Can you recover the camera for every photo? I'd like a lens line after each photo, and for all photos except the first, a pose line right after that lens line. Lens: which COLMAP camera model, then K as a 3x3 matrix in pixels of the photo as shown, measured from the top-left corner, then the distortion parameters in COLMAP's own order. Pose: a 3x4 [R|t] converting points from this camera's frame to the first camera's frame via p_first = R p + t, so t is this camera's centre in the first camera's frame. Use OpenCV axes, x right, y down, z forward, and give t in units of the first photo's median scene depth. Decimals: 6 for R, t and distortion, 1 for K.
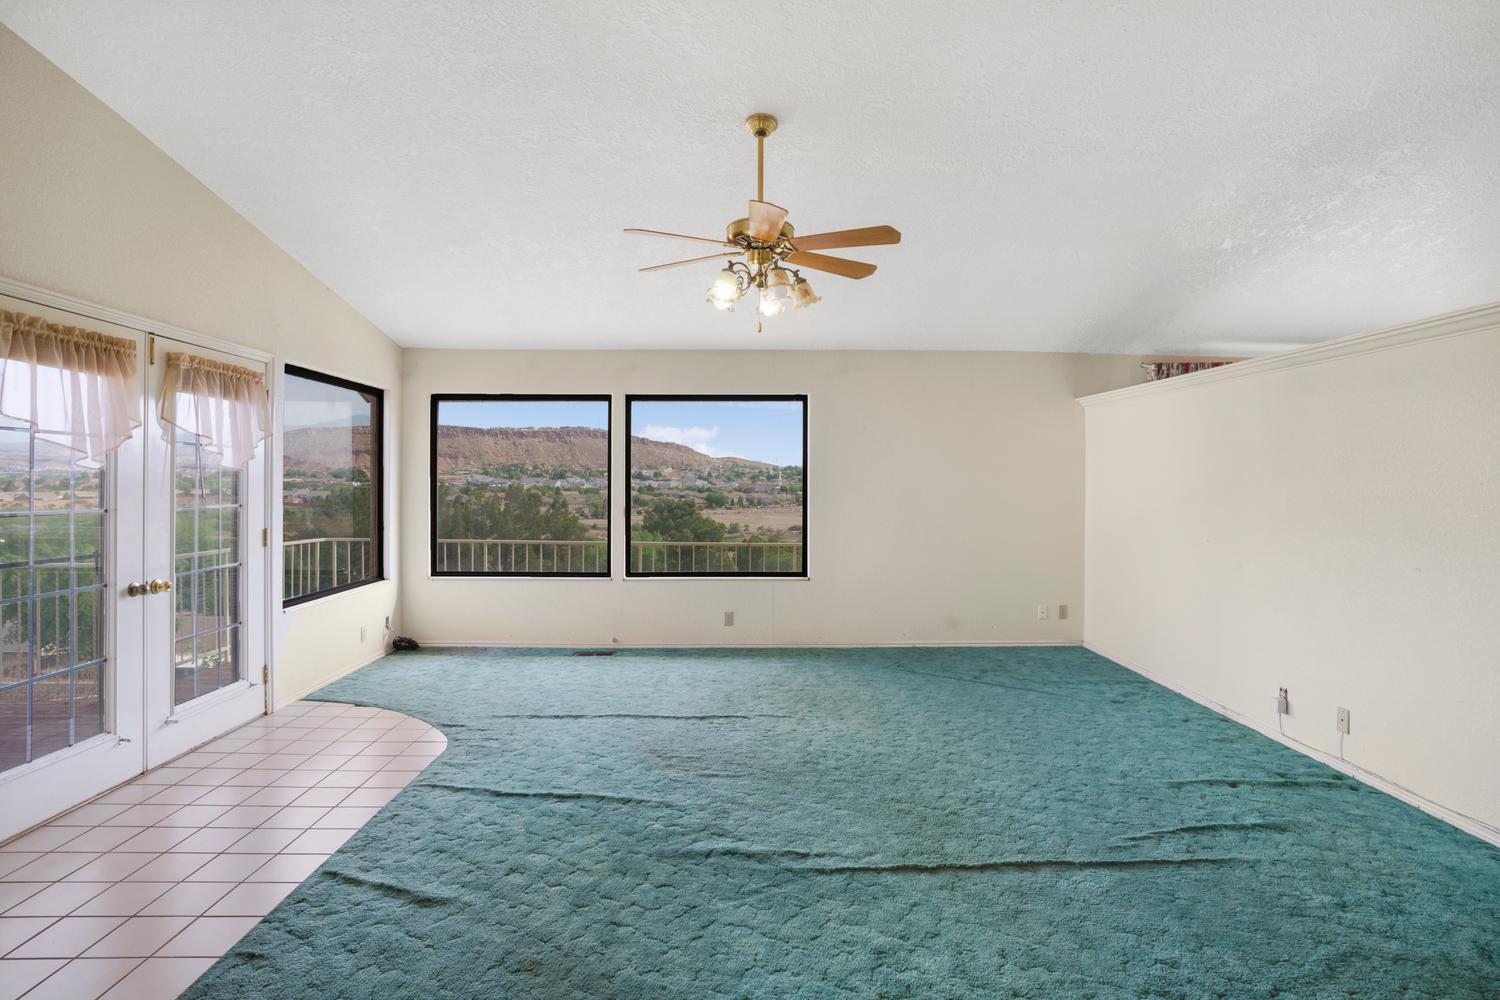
lens RADIAL K [[816.0, 0, 750.0], [0, 816.0, 478.0], [0, 0, 1]] dist [-0.044750, 0.005324]
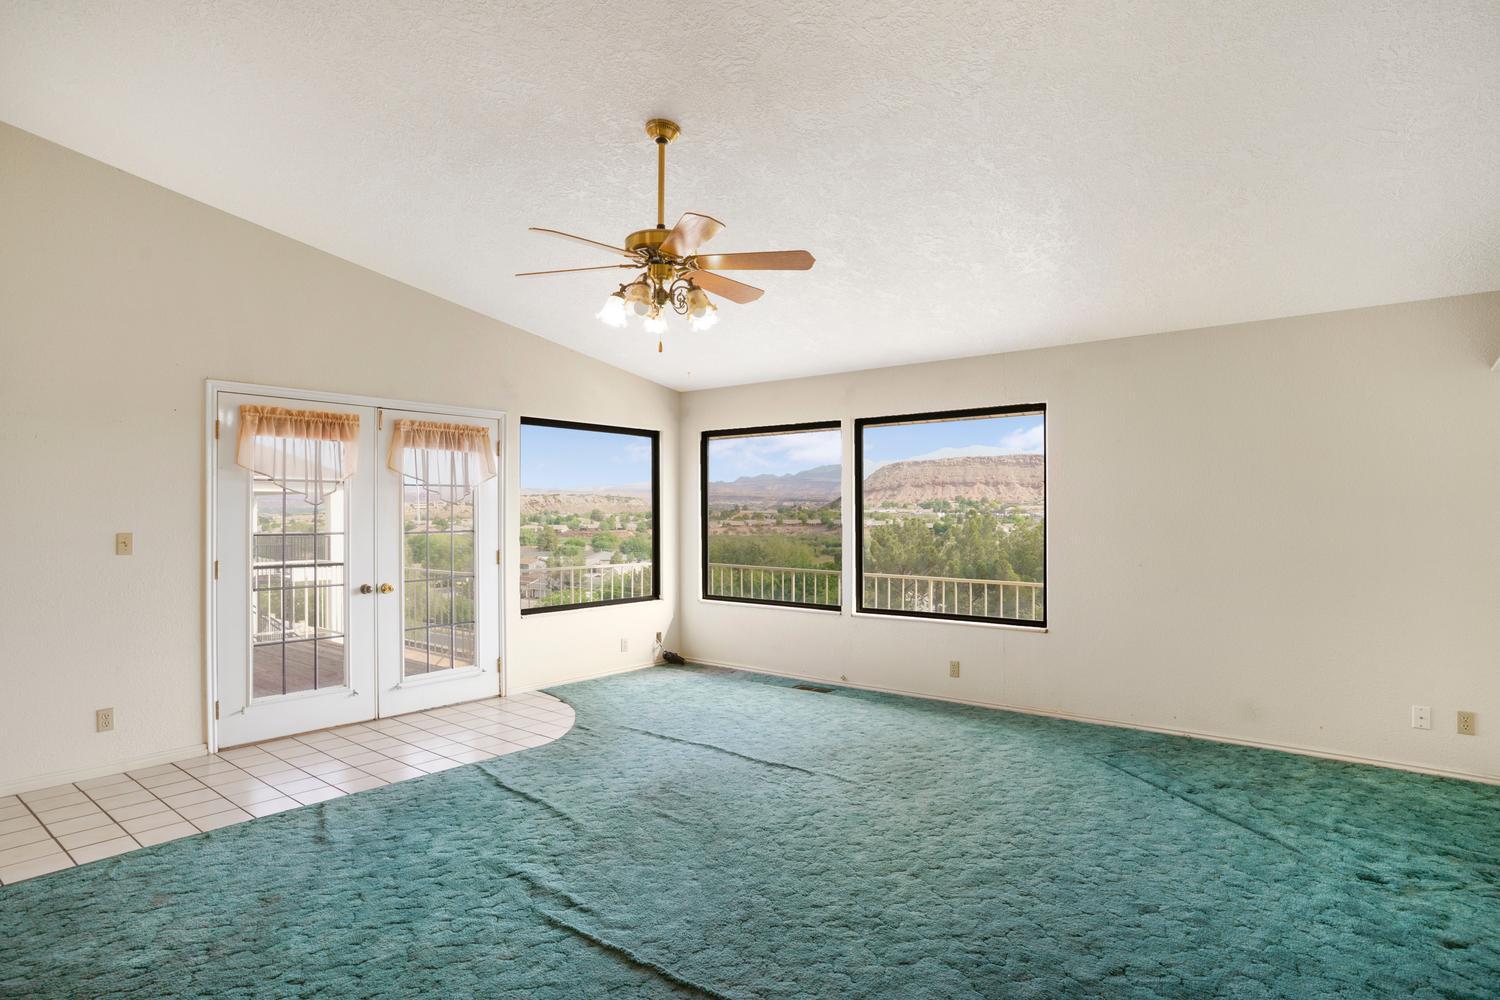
lens RADIAL K [[838.7, 0, 720.4], [0, 838.7, 507.4], [0, 0, 1]] dist [-0.044151, 0.010808]
pose [[0.743092, -0.008707, -0.669132, 0.543788], [0.008111, 0.999959, -0.004004, 0.003690], [0.669140, -0.002452, 0.743133, 0.251453]]
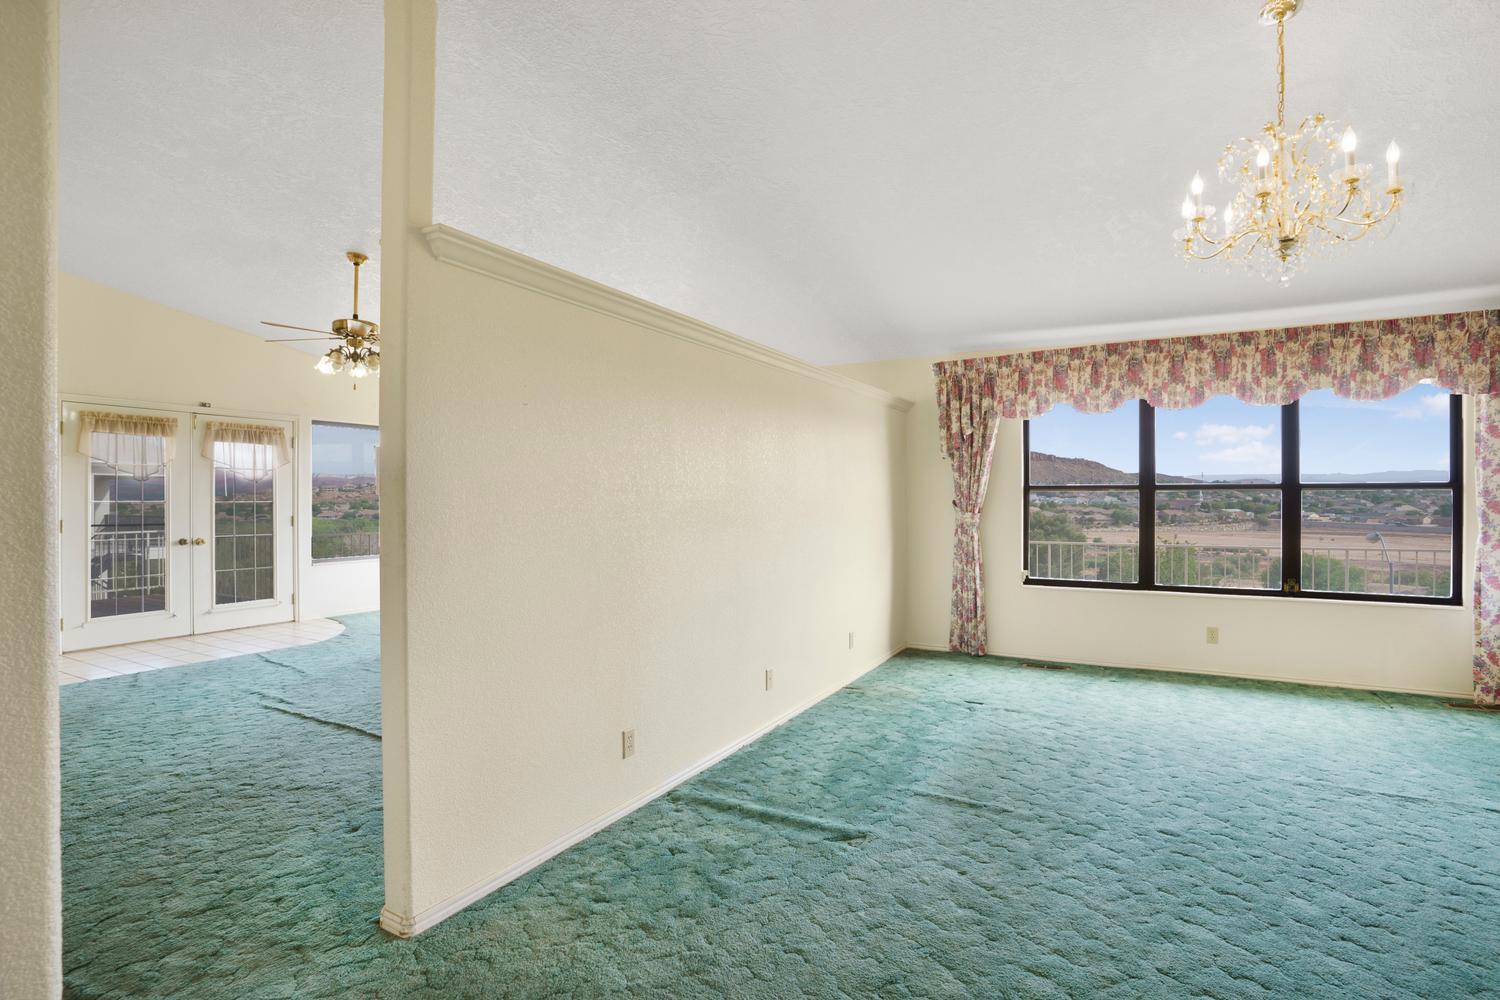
lens RADIAL K [[763.9, 0, 736.0], [0, 763.9, 502.2], [0, 0, 1]] dist [-0.068422, 0.033656]
pose [[0.855172, -0.000141, -0.518344, 1.083283], [0.004778, 0.999960, 0.007610, 0.024828], [0.518322, -0.008985, 0.855139, 0.098732]]
